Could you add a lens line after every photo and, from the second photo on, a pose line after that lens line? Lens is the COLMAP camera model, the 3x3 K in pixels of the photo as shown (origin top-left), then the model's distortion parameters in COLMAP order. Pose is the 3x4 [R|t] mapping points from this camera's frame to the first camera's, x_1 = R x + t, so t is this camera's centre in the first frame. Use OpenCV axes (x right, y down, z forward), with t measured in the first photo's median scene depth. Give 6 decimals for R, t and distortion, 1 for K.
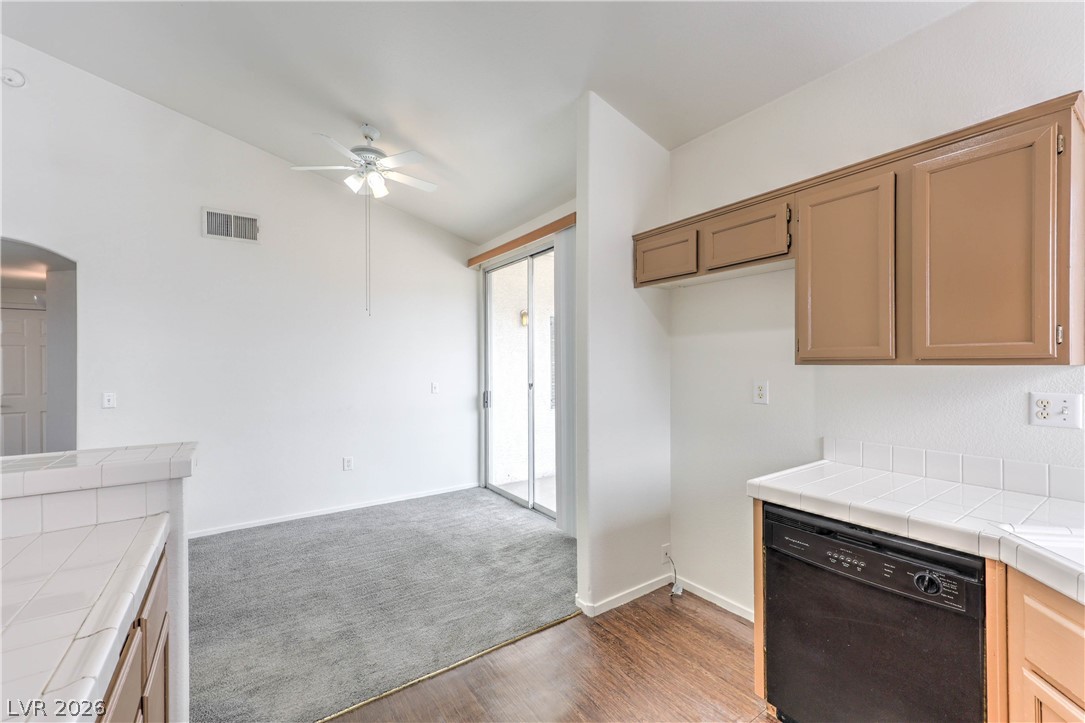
lens RADIAL K [[447.9, 0, 560.8], [0, 447.9, 366.1], [0, 0, 1]] dist [0.005120, 0.000047]
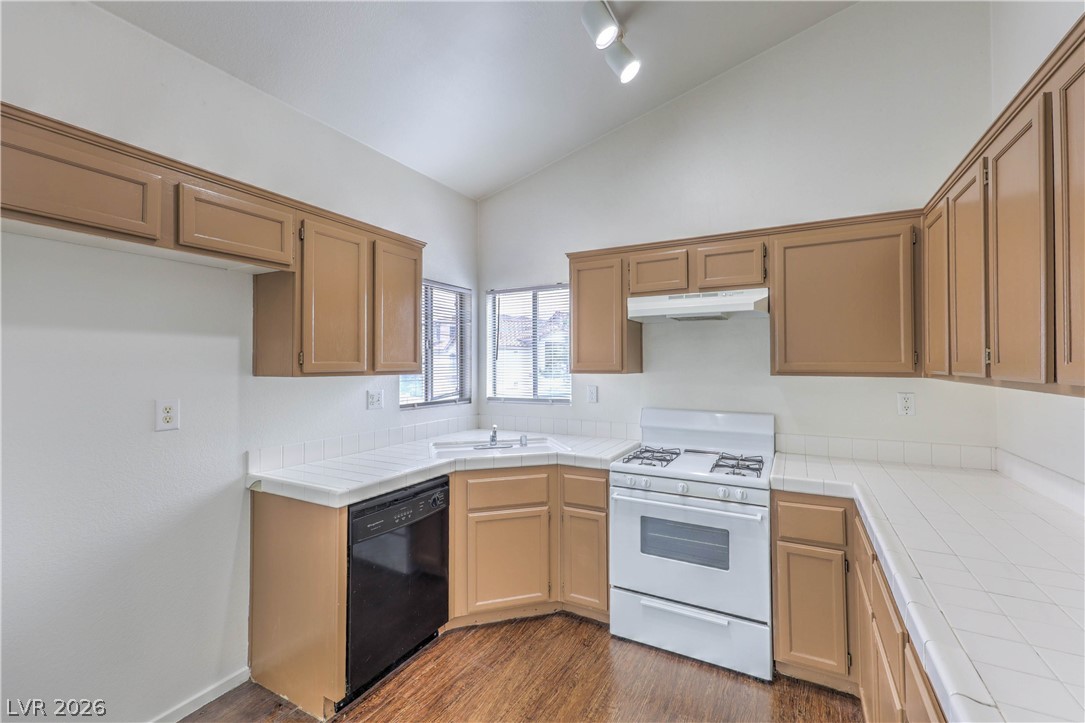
lens RADIAL K [[457.4, 0, 548.0], [0, 457.4, 358.6], [0, 0, 1]] dist [0.001033, 0.000075]
pose [[-0.435449, 0.015967, 0.900072, -0.372703], [0.006990, 0.999873, -0.014356, -0.014840], [-0.900186, 0.000040, -0.435505, 0.527949]]
